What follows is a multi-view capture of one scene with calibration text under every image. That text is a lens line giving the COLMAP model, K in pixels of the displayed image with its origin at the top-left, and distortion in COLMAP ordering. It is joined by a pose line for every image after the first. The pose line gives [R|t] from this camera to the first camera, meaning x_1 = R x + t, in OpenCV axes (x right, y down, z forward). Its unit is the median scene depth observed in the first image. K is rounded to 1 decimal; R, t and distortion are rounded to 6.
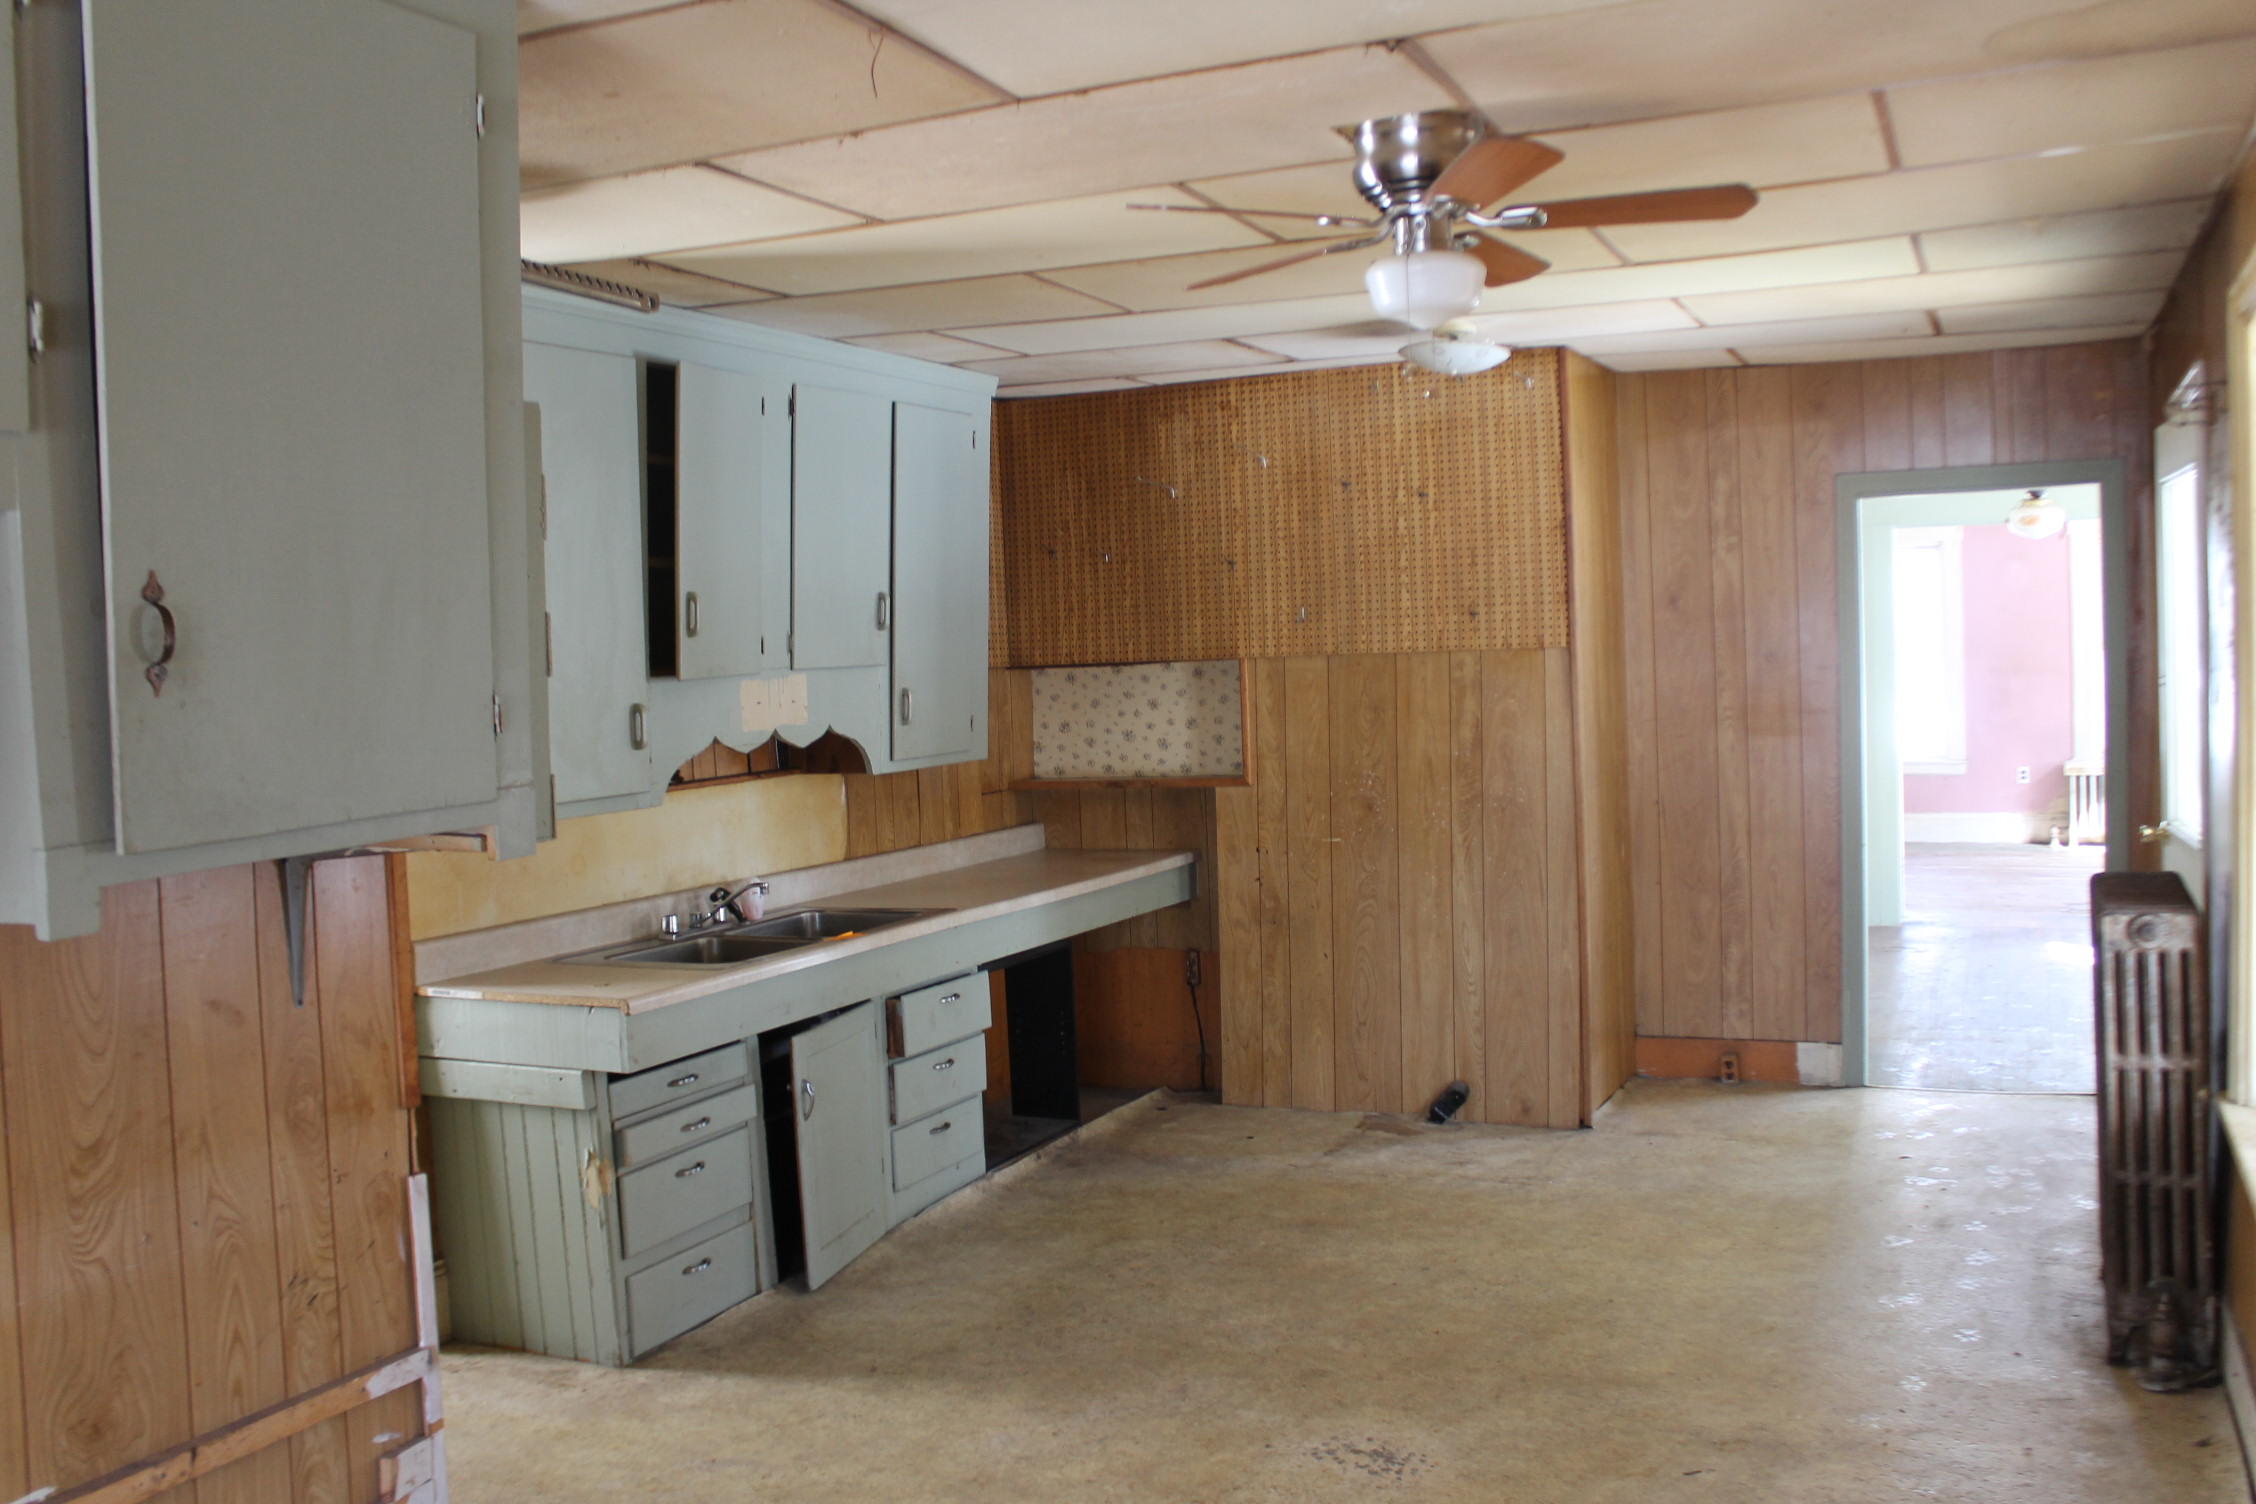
lens RADIAL K [[2029.5, 0, 1128.0], [0, 2029.5, 752.0], [0, 0, 1]] dist [-0.082913, 0.001249]
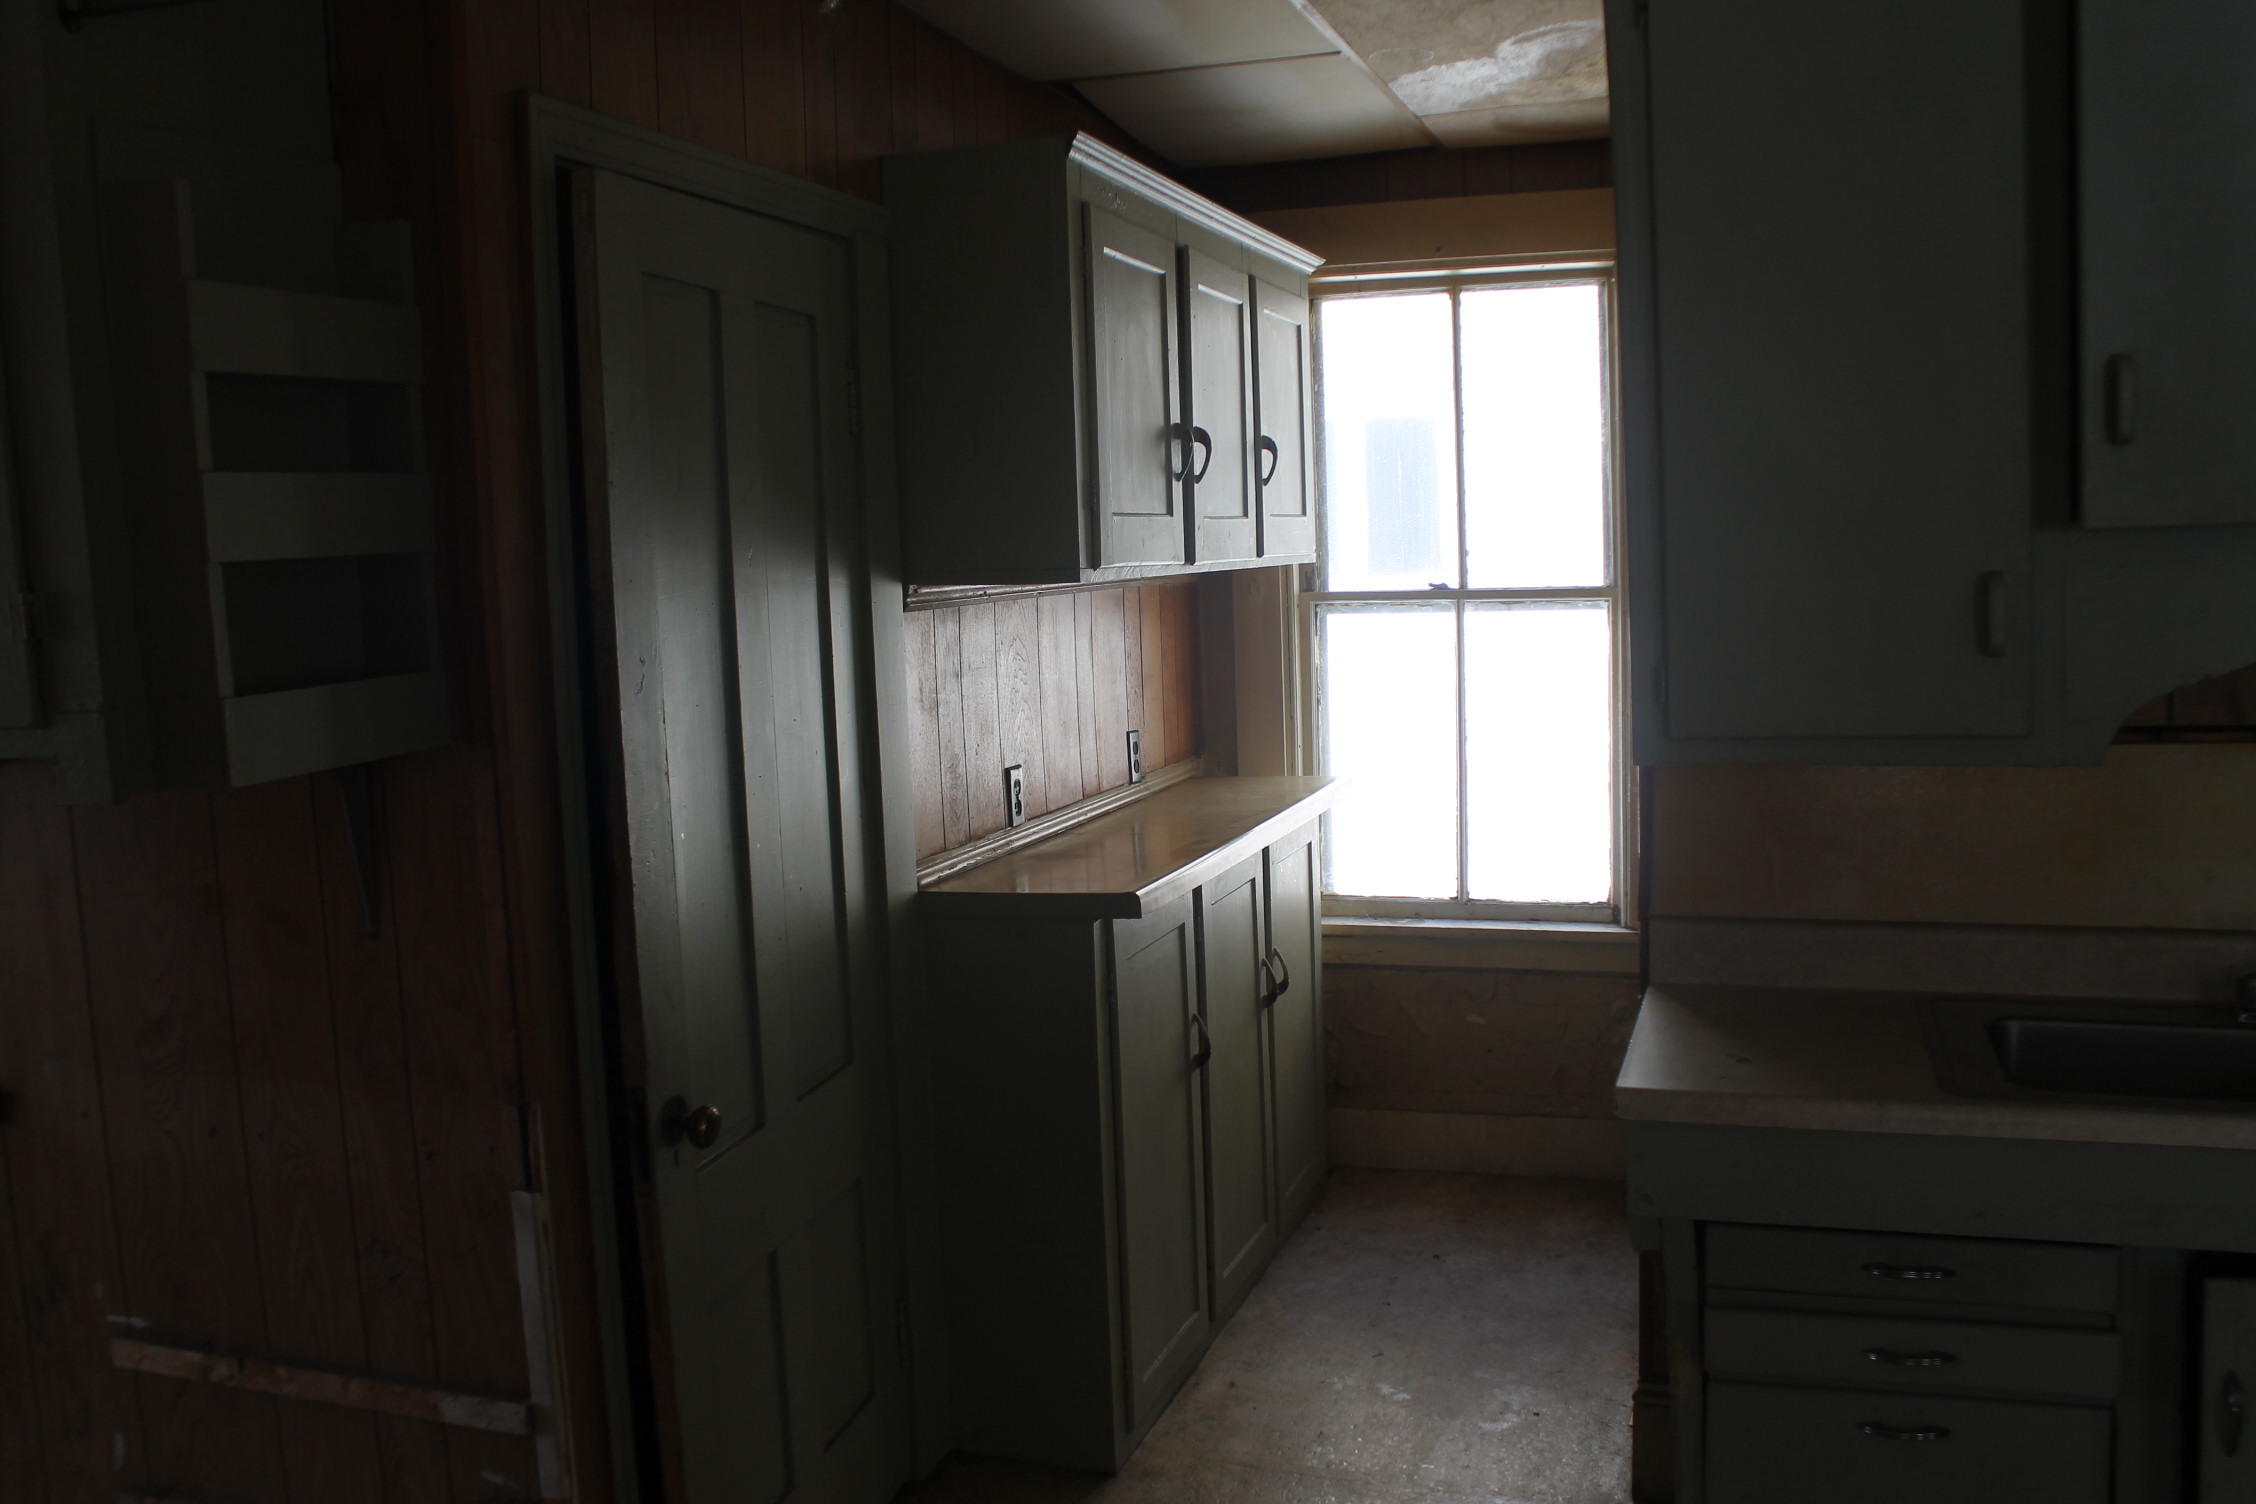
lens RADIAL K [[2029.5, 0, 1128.0], [0, 2029.5, 752.0], [0, 0, 1]] dist [-0.082913, 0.001249]
pose [[0.107311, 0.134890, -0.985033, 0.265801], [-0.021834, 0.990834, 0.133306, -0.042718], [0.993986, 0.007202, 0.109273, 0.728973]]
